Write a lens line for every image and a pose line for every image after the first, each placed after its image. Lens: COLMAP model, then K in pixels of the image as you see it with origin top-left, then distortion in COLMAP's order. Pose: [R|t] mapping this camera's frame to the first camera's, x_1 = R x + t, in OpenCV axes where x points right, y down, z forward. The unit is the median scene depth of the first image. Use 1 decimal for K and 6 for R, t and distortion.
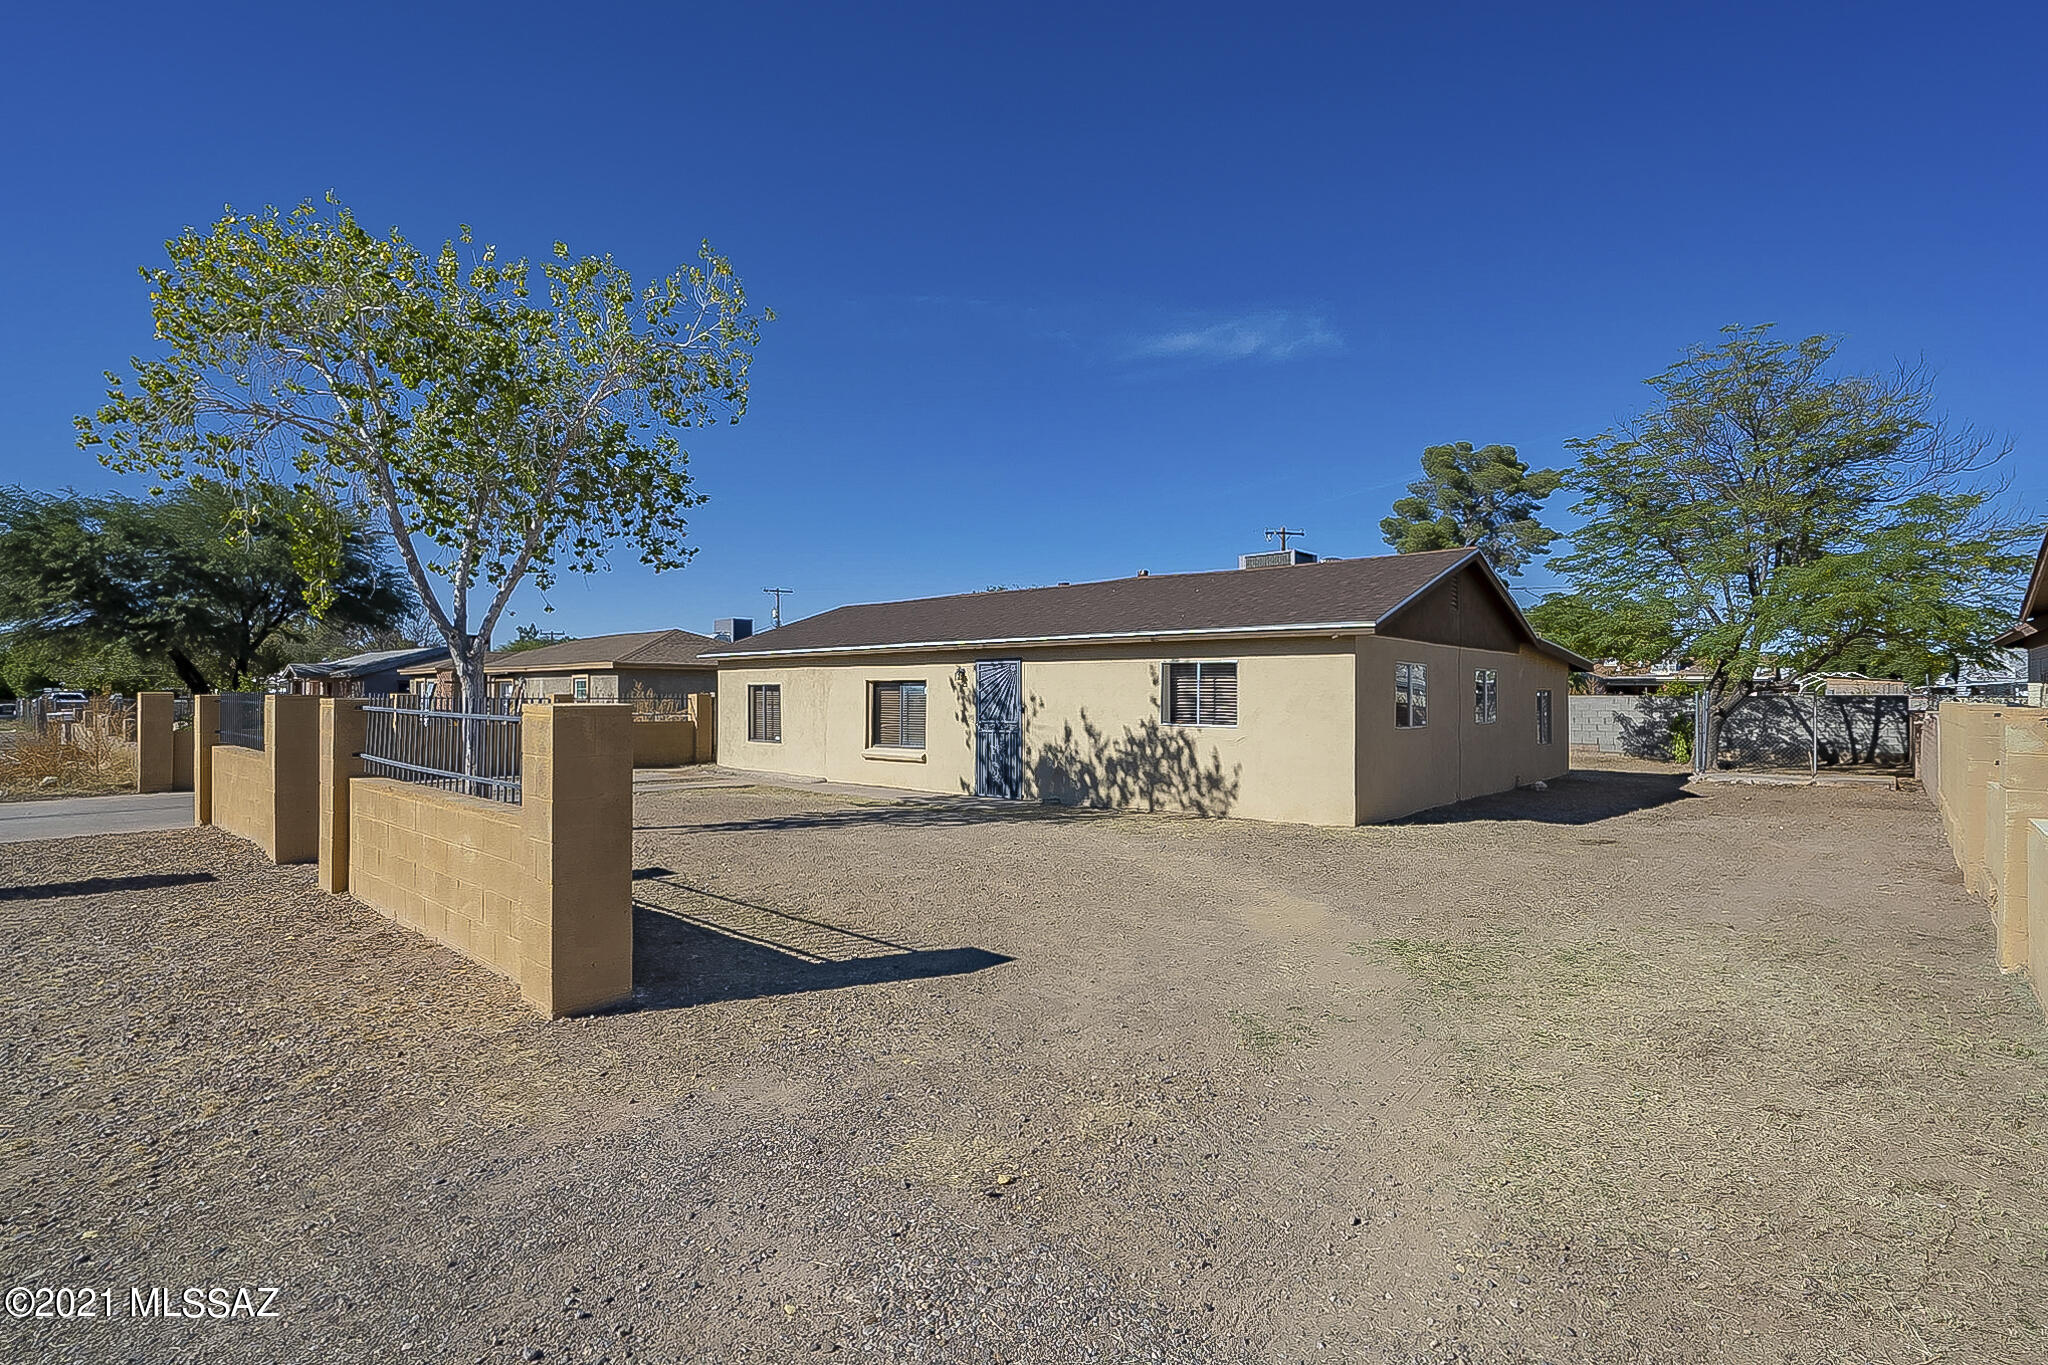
lens RADIAL K [[960.0, 0, 1024.0], [0, 960.0, 682.5], [0, 0, 1]] dist [0.001352, 0.000178]
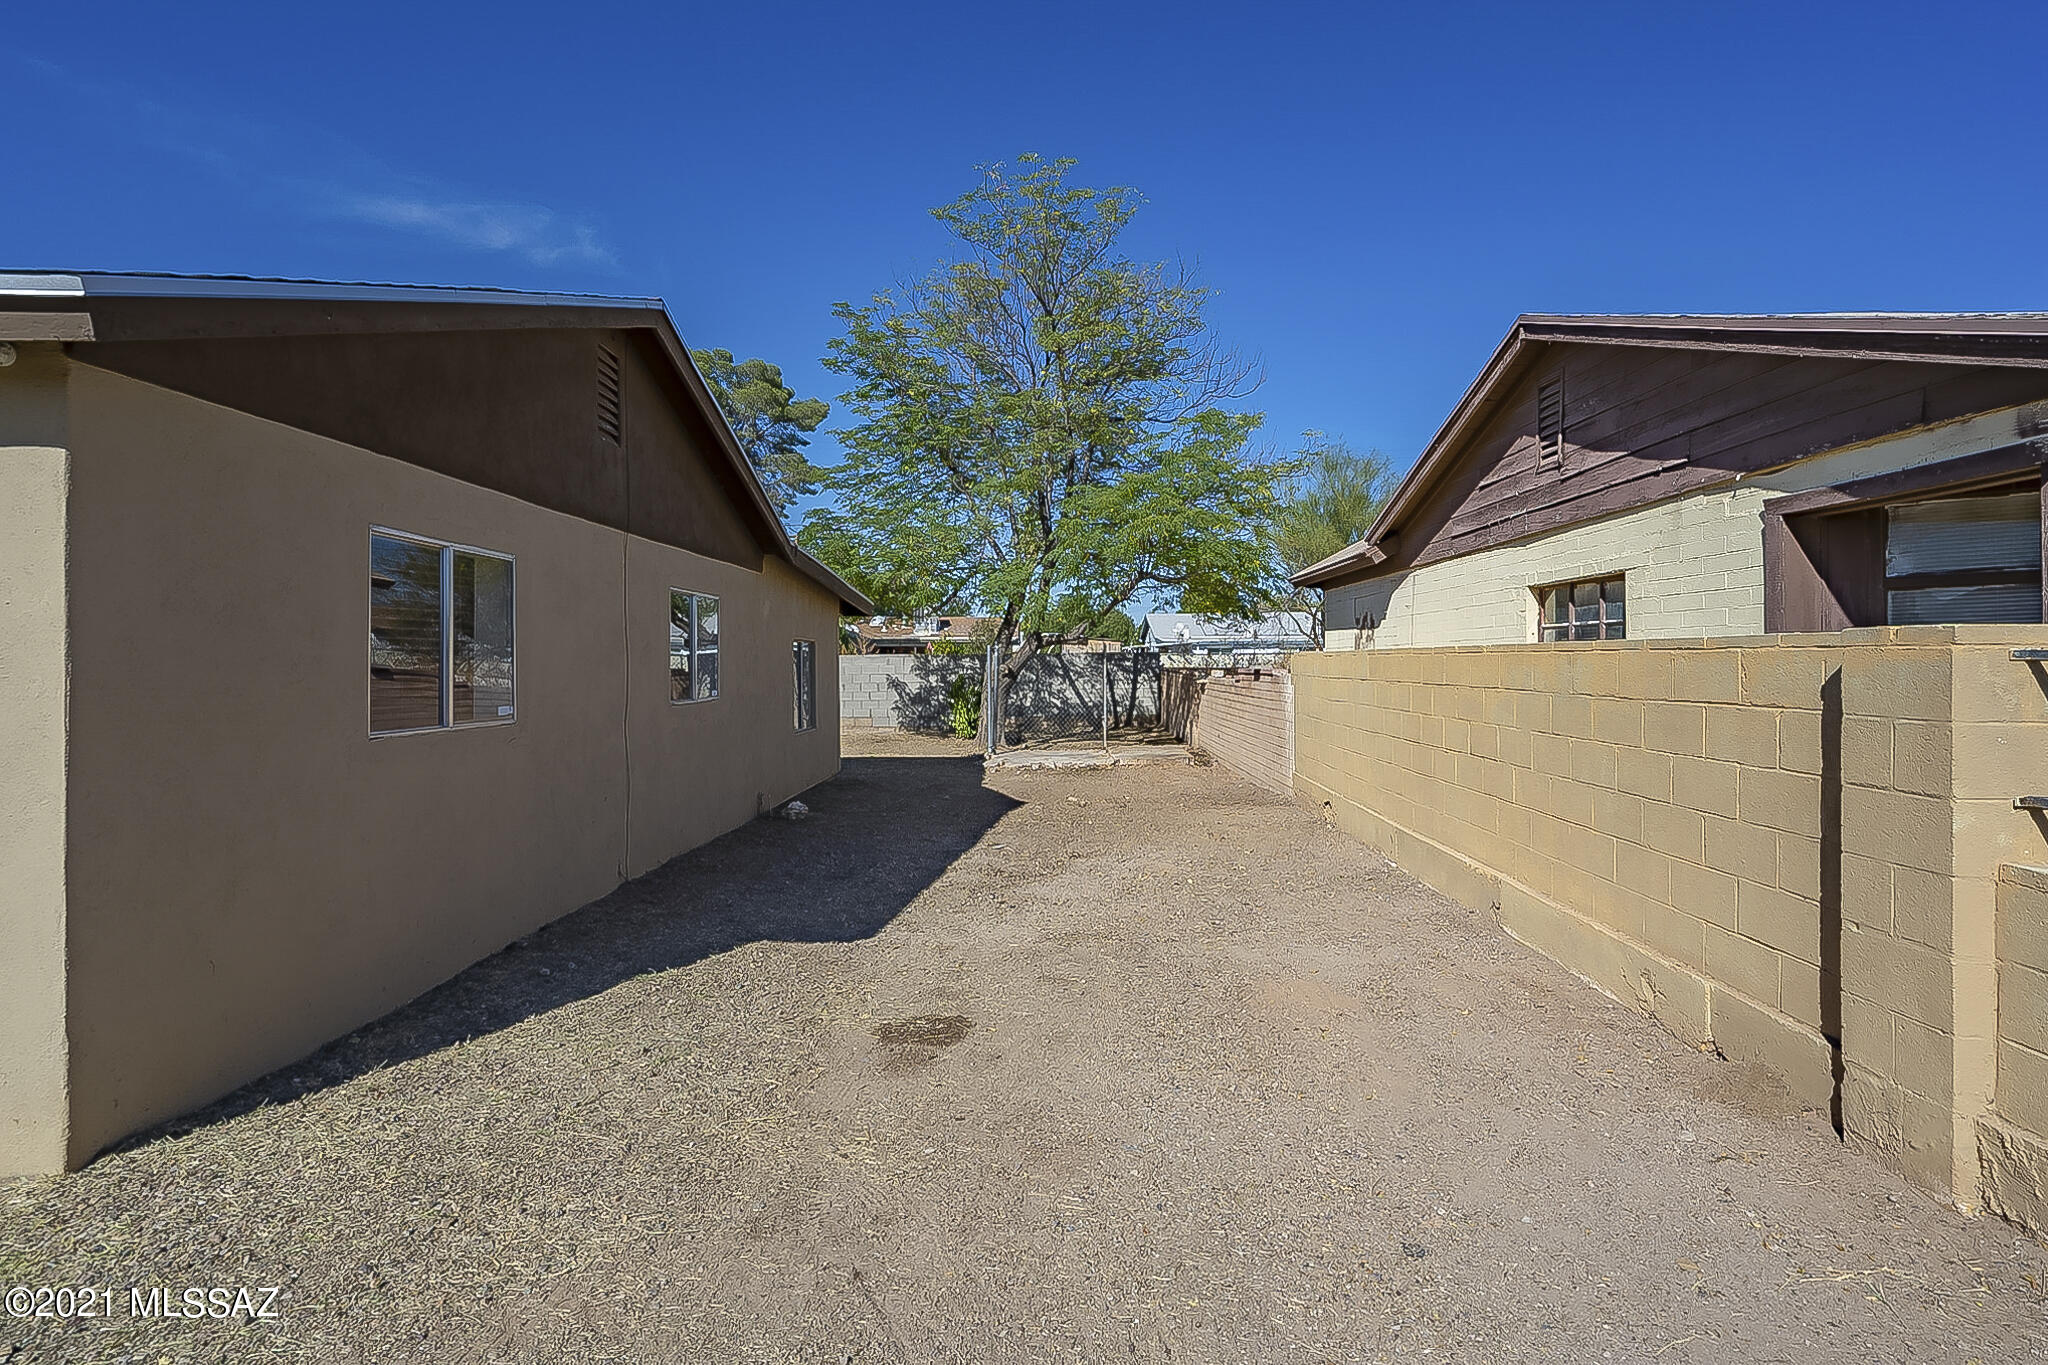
lens RADIAL K [[1065.2, 0, 1021.7], [0, 1065.2, 650.5], [0, 0, 1]] dist [-0.001377, -0.000039]
pose [[0.771634, -0.003418, 0.636058, 0.267182], [0.002922, 0.999994, 0.001829, 0.016114], [-0.636060, 0.000447, 0.771639, 0.479043]]
